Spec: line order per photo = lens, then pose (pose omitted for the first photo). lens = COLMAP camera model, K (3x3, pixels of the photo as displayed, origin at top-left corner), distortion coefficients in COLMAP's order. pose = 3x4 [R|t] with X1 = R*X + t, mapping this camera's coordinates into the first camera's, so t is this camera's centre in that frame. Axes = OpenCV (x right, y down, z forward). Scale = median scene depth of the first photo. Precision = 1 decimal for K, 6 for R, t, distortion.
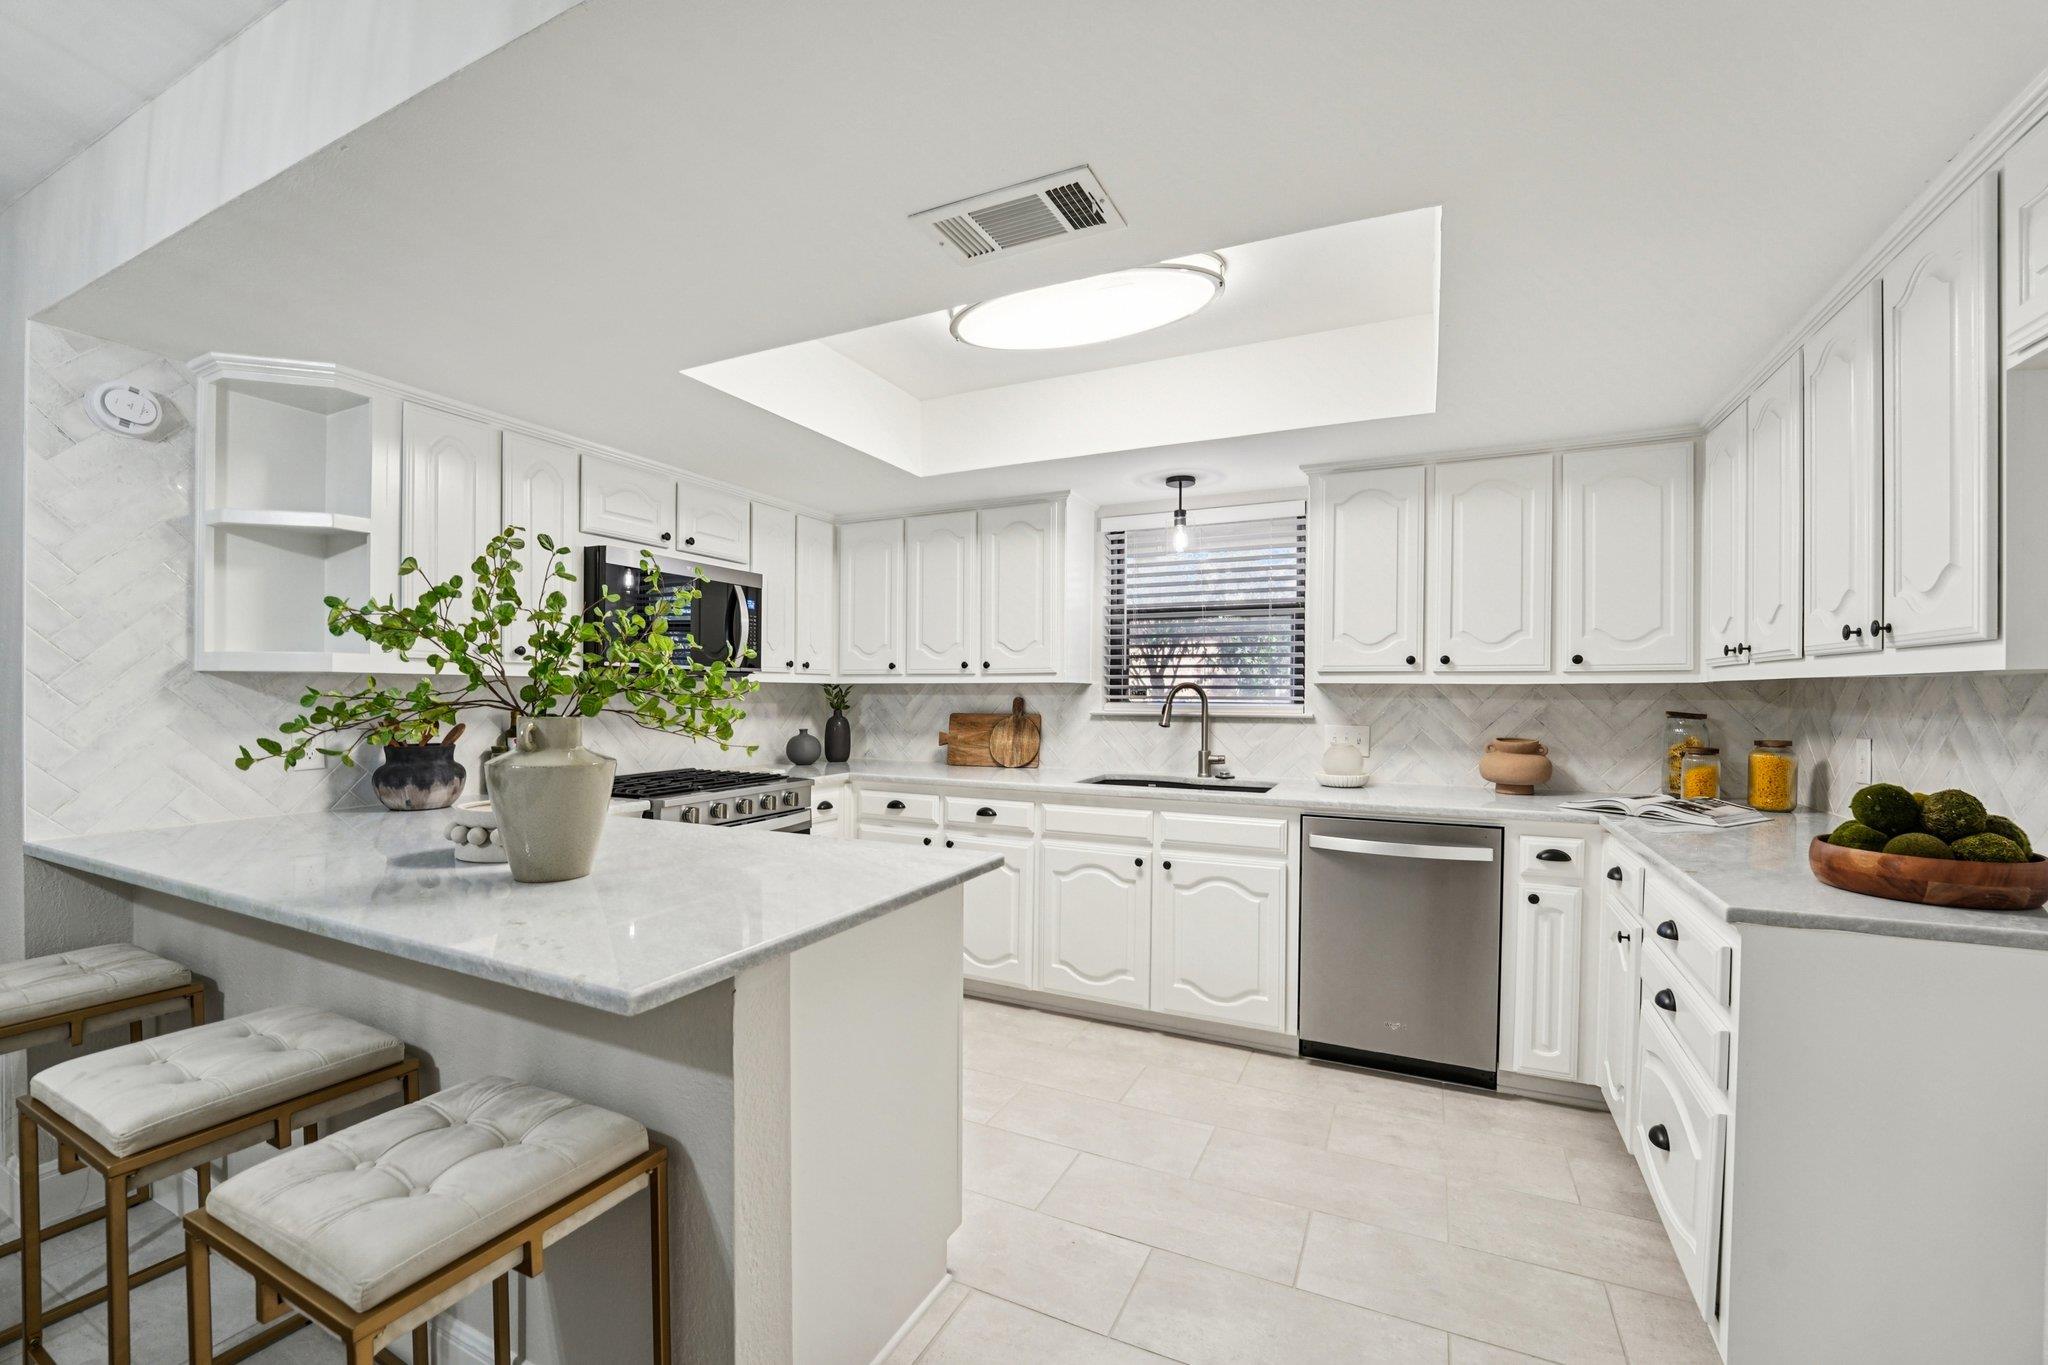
lens RADIAL K [[841.1, 0, 1011.2], [0, 841.1, 694.7], [0, 0, 1]] dist [-0.030578, 0.003729]
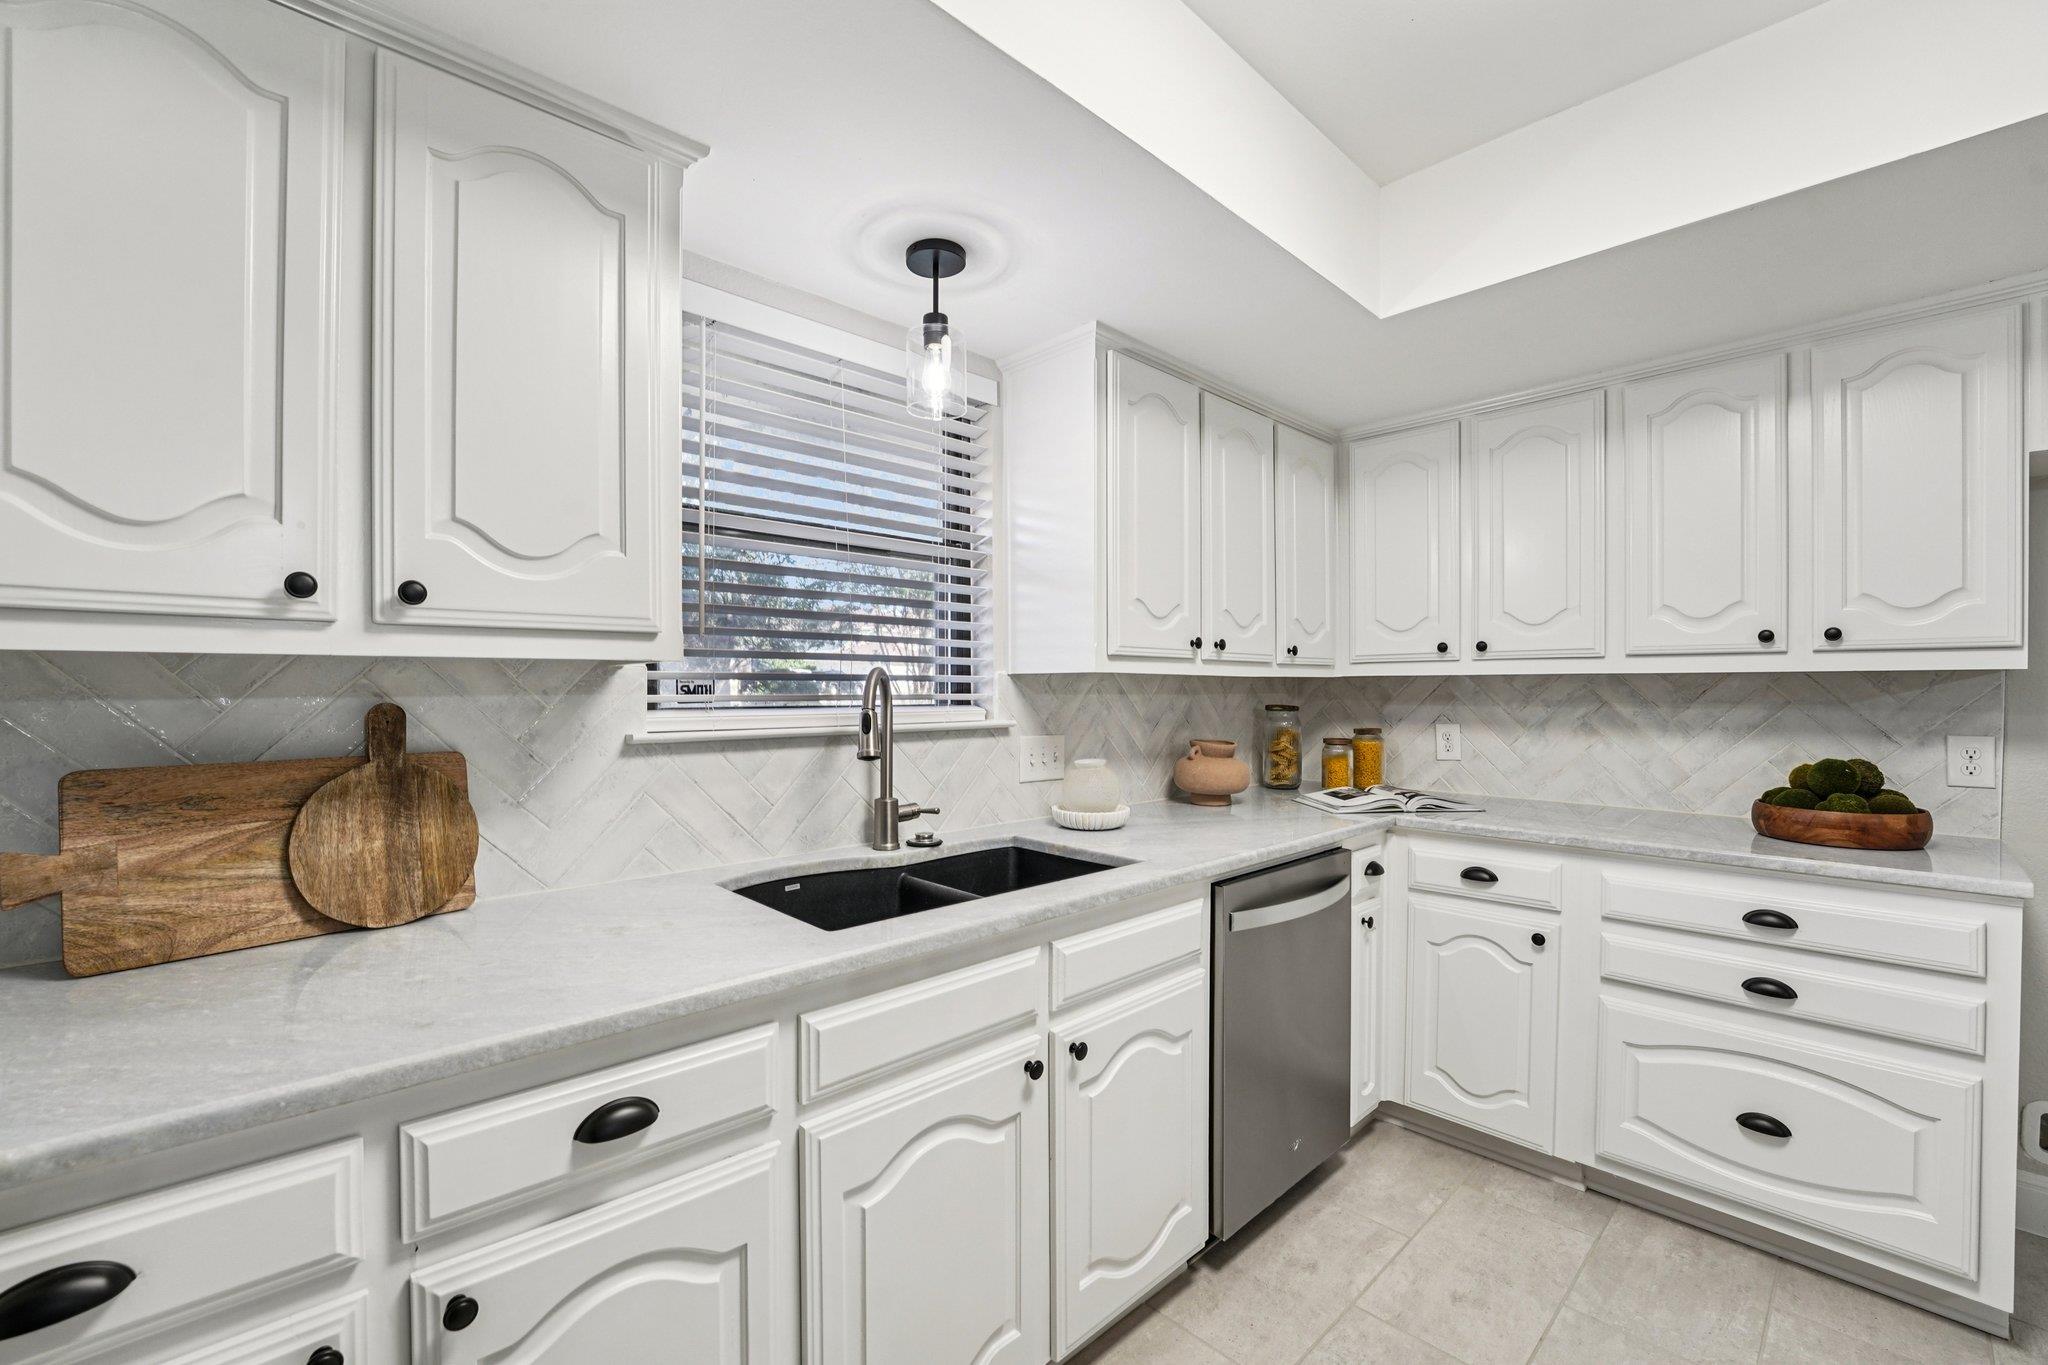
lens RADIAL K [[841.1, 0, 1019.7], [0, 841.1, 698.5], [0, 0, 1]] dist [-0.030578, 0.003729]
pose [[0.350753, -0.014576, 0.936354, -0.243956], [0.003223, 0.999892, 0.014358, -0.002798], [-0.936462, -0.002018, 0.350762, 0.792189]]
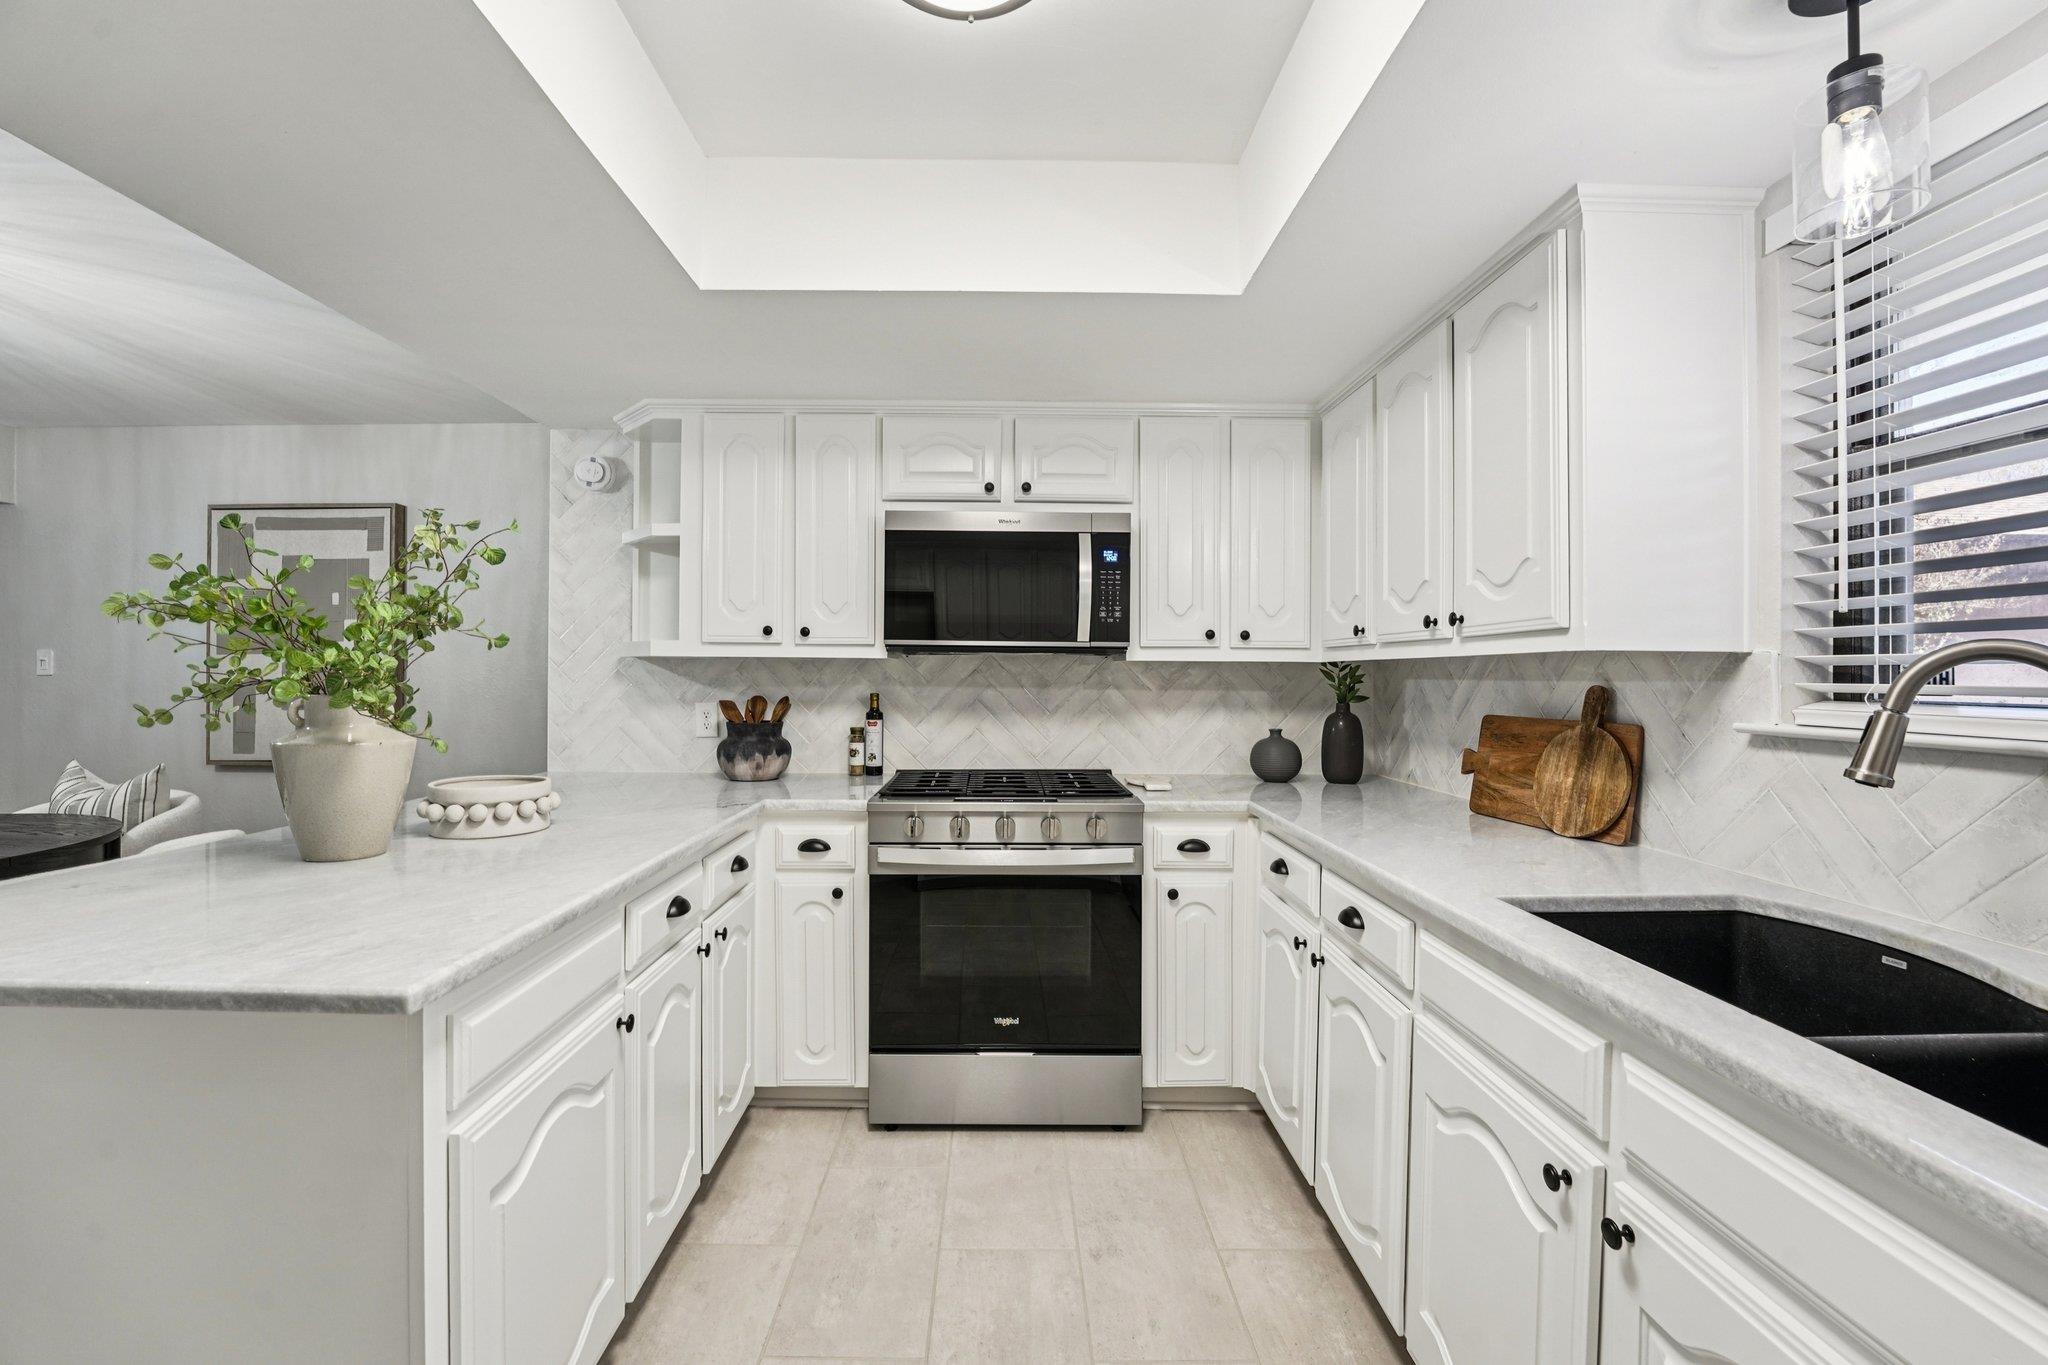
lens RADIAL K [[841.1, 0, 1009.4], [0, 841.1, 671.9], [0, 0, 1]] dist [-0.030578, 0.003729]
pose [[0.444270, -0.004711, -0.895880, 0.327044], [-0.006275, 0.999945, -0.008369, 0.001620], [0.895871, 0.009340, 0.444216, 0.610794]]
